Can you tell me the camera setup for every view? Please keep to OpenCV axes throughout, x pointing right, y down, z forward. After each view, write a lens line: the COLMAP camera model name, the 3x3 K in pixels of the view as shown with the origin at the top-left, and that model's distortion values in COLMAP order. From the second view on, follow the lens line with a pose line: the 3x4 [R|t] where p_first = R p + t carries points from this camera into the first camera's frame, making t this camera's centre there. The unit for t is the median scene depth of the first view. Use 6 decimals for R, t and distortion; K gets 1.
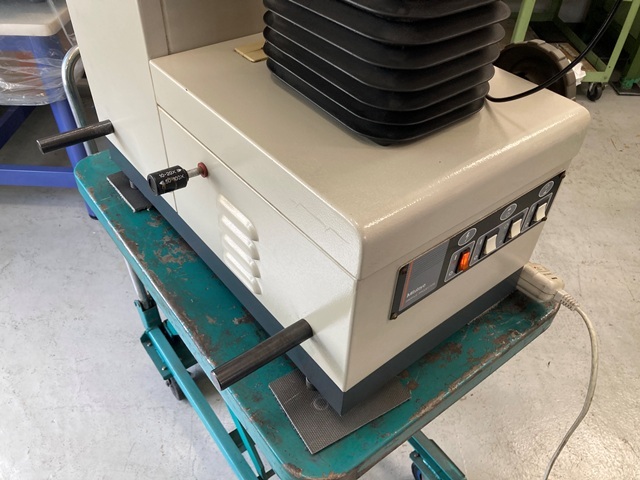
lens RADIAL K [[527.4, 0, 319.9], [0, 527.4, 231.4], [0, 0, 1]] dist [0.010023, 0.003920]
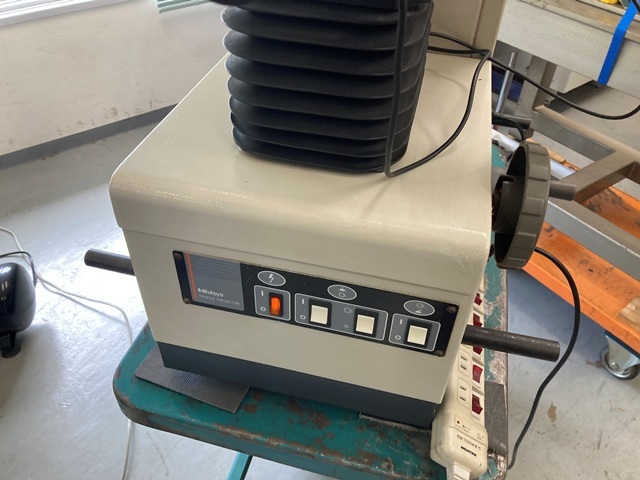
lens RADIAL K [[527.4, 0, 319.9], [0, 527.4, 231.4], [0, 0, 1]] dist [0.010023, 0.003920]
pose [[0.615115, 0.497874, -0.611355, 0.164461], [-0.524703, 0.837256, 0.153912, -0.047490], [0.588490, 0.226106, 0.776245, 0.059198]]
